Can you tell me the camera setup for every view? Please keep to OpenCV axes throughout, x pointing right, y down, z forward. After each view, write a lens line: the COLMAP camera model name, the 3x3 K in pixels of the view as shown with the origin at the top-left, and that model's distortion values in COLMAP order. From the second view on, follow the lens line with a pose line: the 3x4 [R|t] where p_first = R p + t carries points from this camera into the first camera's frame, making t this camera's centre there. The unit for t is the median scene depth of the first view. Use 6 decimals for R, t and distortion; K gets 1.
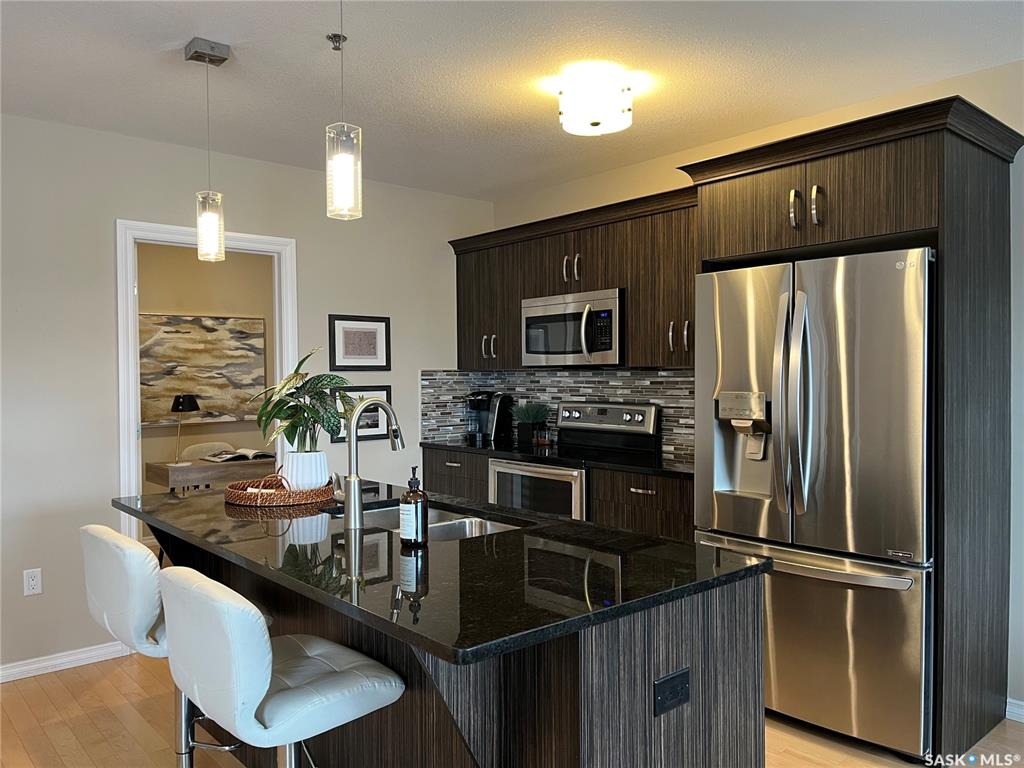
lens RADIAL K [[773.0, 0, 505.8], [0, 773.0, 386.0], [0, 0, 1]] dist [0.055728, -0.076753]
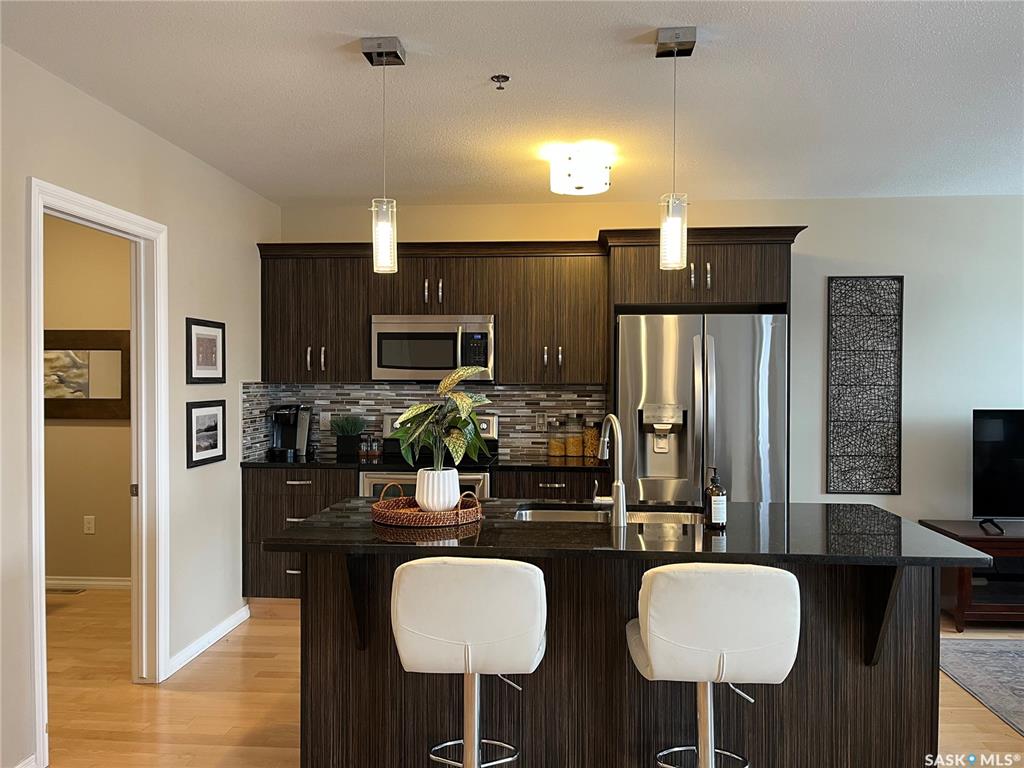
lens RADIAL K [[773.0, 0, 509.3], [0, 773.0, 386.5], [0, 0, 1]] dist [0.055728, -0.076753]
pose [[0.711591, 0.001944, 0.702592, -0.547665], [0.002414, 0.999984, -0.005212, -0.010600], [-0.702590, 0.005405, 0.711574, 0.135547]]
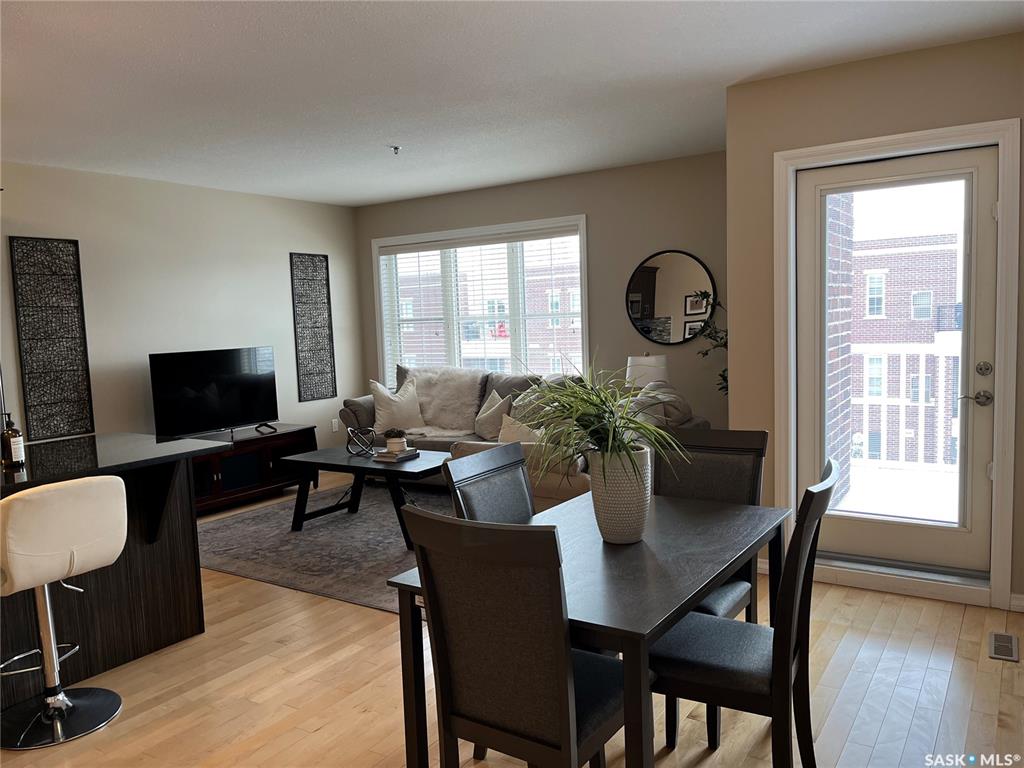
lens RADIAL K [[773.0, 0, 509.3], [0, 773.0, 394.8], [0, 0, 1]] dist [0.055728, -0.076753]
pose [[-0.269301, -0.076204, 0.960036, -0.759368], [0.052435, 0.994226, 0.093627, -0.006879], [-0.961627, 0.075553, -0.263751, 0.206488]]
